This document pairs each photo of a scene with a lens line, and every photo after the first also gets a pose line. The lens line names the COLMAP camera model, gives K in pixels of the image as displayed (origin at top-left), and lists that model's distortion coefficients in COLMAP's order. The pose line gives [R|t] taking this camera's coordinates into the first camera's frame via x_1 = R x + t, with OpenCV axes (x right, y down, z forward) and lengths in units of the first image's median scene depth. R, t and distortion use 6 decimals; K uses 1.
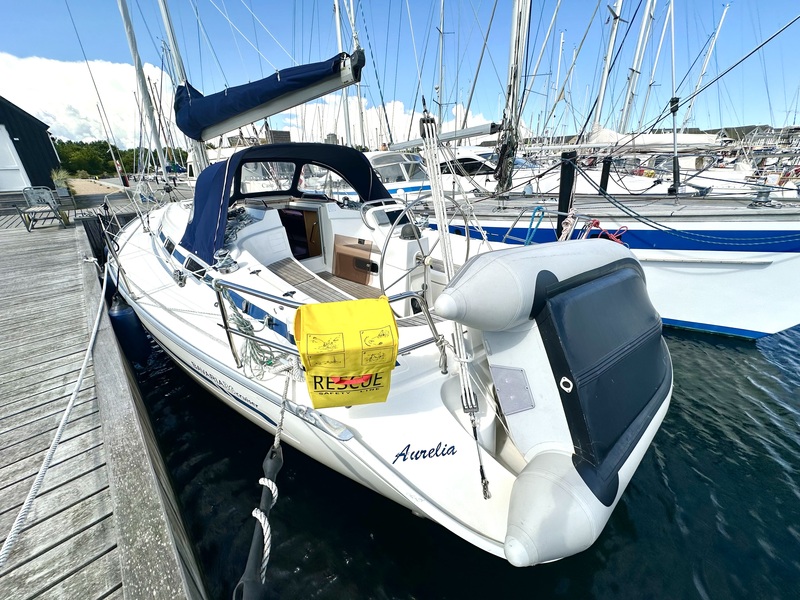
lens RADIAL K [[319.7, 0, 400.0], [0, 319.7, 300.0], [0, 0, 1]] dist [-0.003313, 0.000364]
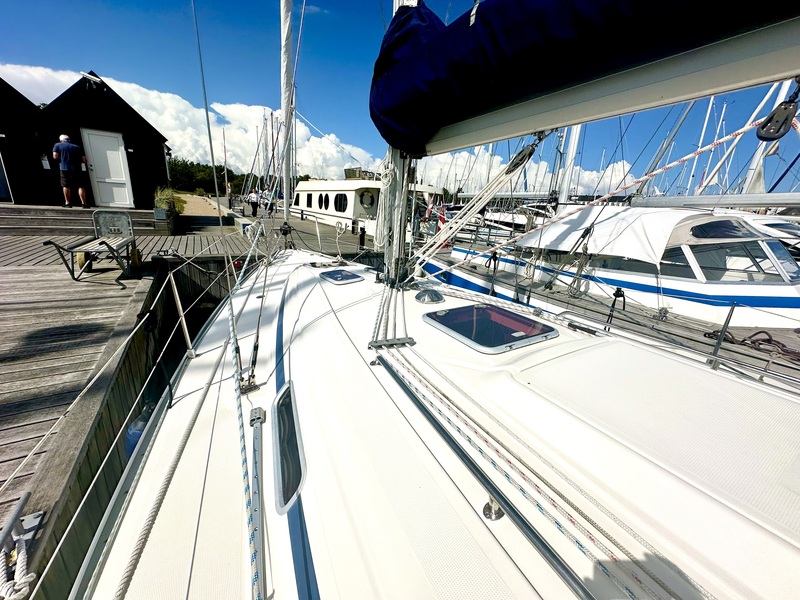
lens RADIAL K [[319.7, 0, 400.0], [0, 319.7, 300.0], [0, 0, 1]] dist [-0.003313, 0.000364]
pose [[0.972246, 0.148271, -0.180981, -0.506322], [-0.167862, 0.980913, -0.098143, -0.266975], [0.162975, 0.125799, 0.978577, 0.598965]]
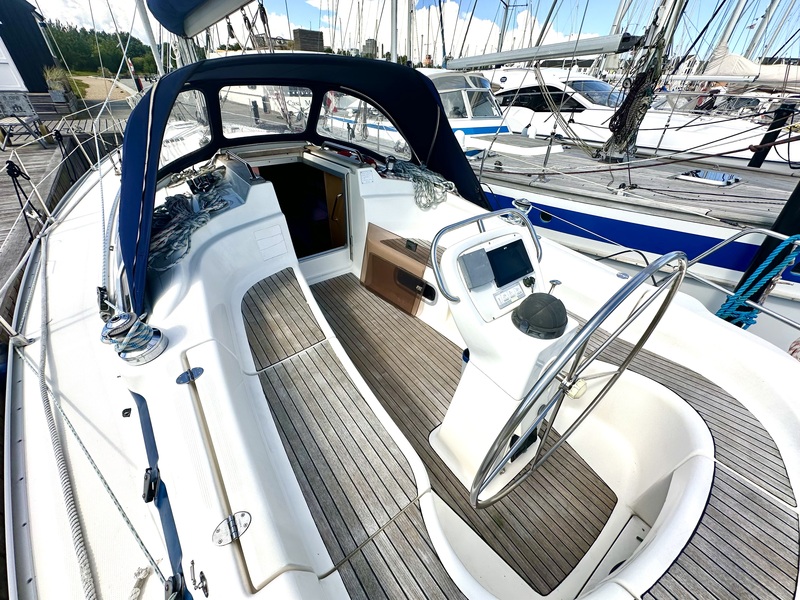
lens RADIAL K [[317.3, 0, 400.0], [0, 317.3, 300.0], [0, 0, 1]] dist [0.000904, 0.000191]
pose [[0.991930, 0.110940, -0.061382, -0.059950], [-0.096422, 0.974427, 0.202966, -0.126890], [0.082330, -0.195410, 0.977260, 0.251148]]
